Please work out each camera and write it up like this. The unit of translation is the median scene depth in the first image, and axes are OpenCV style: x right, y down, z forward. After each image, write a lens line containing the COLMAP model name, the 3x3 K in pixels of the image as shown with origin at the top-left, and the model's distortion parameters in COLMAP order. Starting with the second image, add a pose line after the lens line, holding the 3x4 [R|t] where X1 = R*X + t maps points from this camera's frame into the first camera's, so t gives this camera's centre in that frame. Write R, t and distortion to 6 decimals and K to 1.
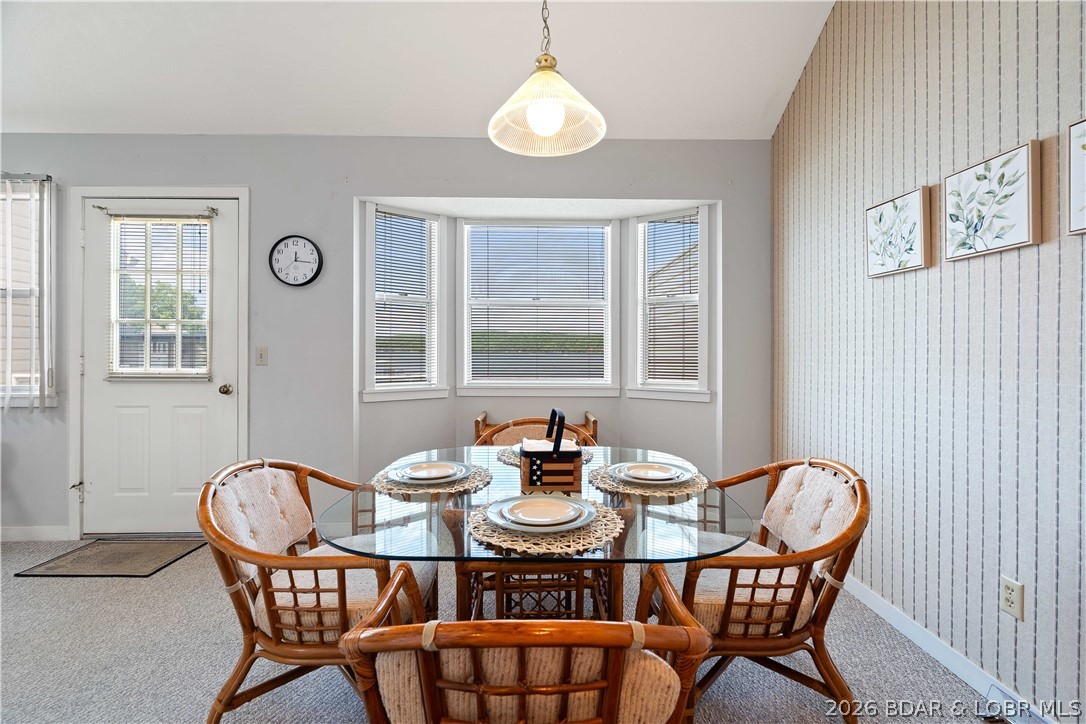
lens RADIAL K [[484.7, 0, 540.0], [0, 484.7, 351.2], [0, 0, 1]] dist [-0.005442, 0.000062]
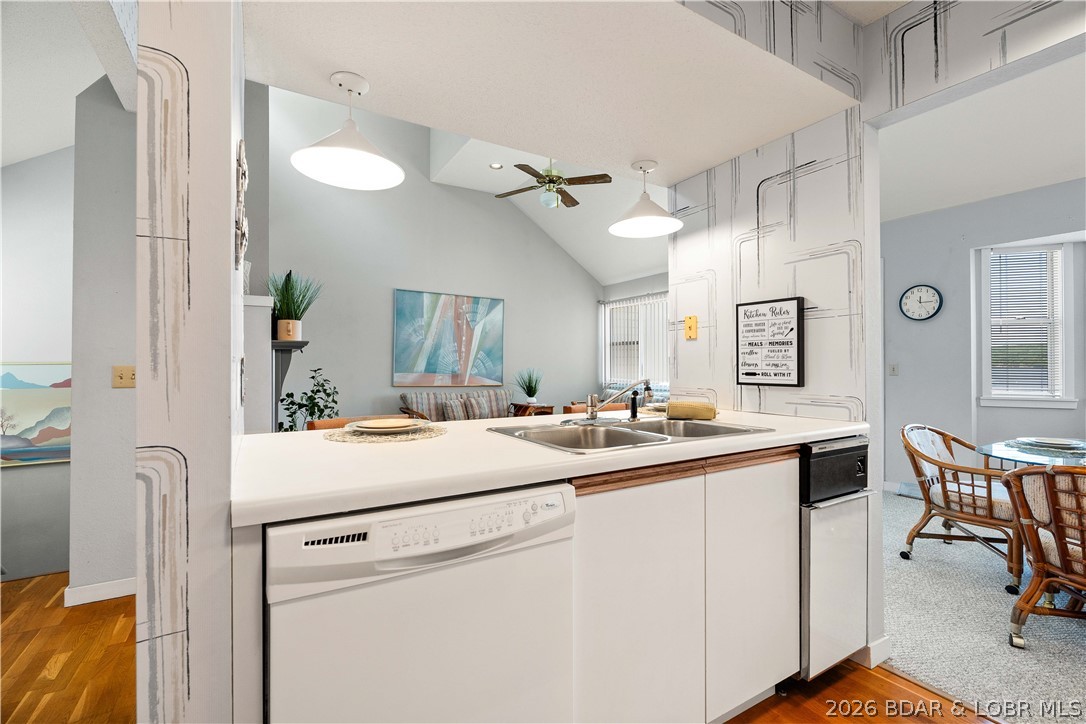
lens RADIAL K [[484.7, 0, 546.9], [0, 484.7, 361.5], [0, 0, 1]] dist [-0.005442, 0.000062]
pose [[0.508612, -0.007787, -0.860961, 0.163716], [-0.001342, 0.999951, -0.009837, 0.001515], [0.860995, 0.006159, 0.508576, -0.688355]]
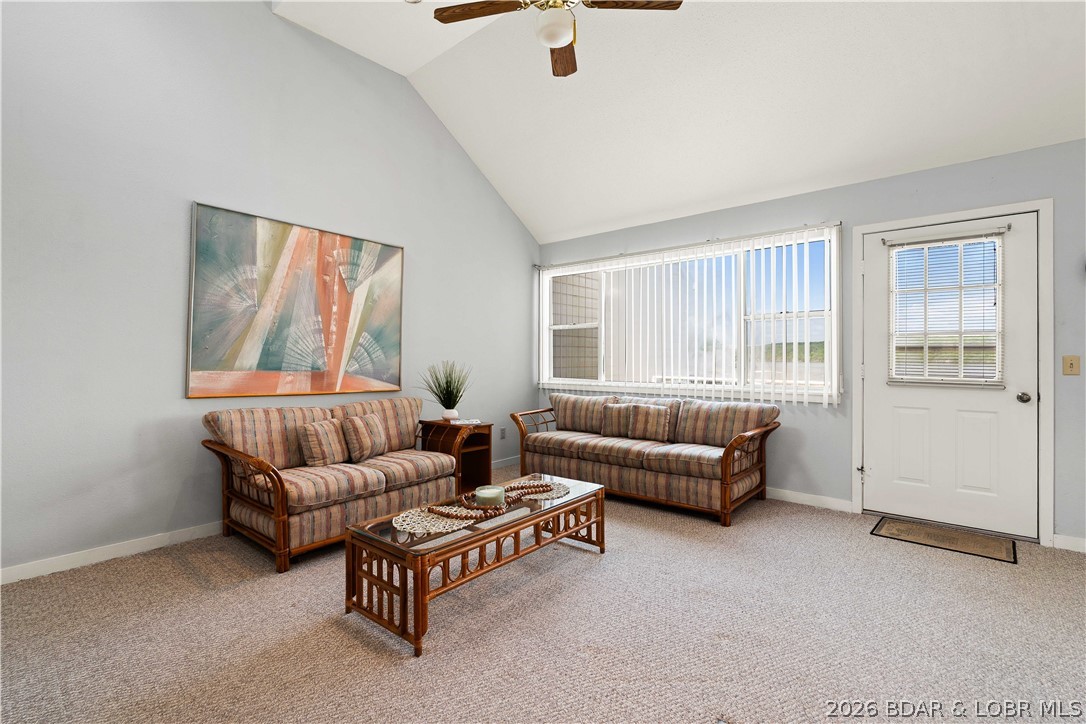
lens RADIAL K [[484.7, 0, 533.1], [0, 484.7, 353.8], [0, 0, 1]] dist [-0.005442, 0.000062]
pose [[0.750867, -0.005115, -0.660434, -0.767709], [-0.004908, 0.999899, -0.013324, 0.005237], [0.660436, 0.013246, 0.750766, -0.477800]]
